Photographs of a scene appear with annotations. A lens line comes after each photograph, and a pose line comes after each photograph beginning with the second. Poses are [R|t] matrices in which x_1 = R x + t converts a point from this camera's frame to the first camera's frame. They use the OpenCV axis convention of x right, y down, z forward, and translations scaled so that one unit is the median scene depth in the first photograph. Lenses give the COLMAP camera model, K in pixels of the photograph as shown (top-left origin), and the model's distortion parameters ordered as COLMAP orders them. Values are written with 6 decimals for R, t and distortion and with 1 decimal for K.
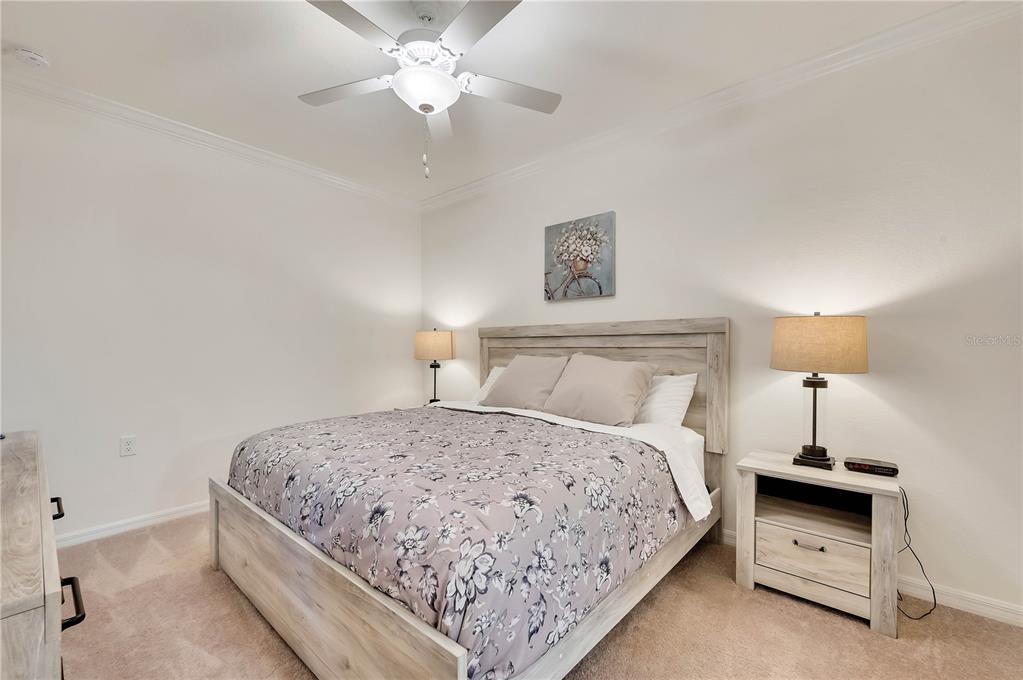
lens RADIAL K [[402.4, 0, 512.3], [0, 402.4, 360.8], [0, 0, 1]] dist [-0.046296, 0.000063]
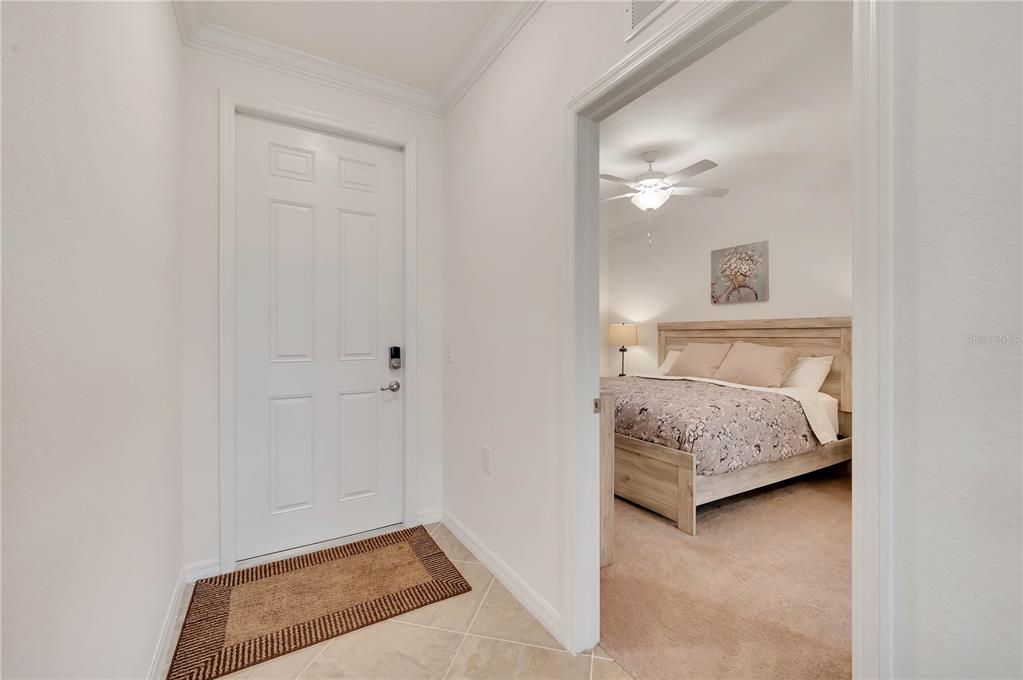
lens RADIAL K [[408.9, 0, 506.8], [0, 408.9, 336.6], [0, 0, 1]] dist [-0.027215, 0.000025]
pose [[0.941890, 0.004394, -0.335893, -0.128473], [-0.015889, 0.999378, -0.031481, 0.022553], [0.335546, 0.034989, 0.941374, -0.630189]]
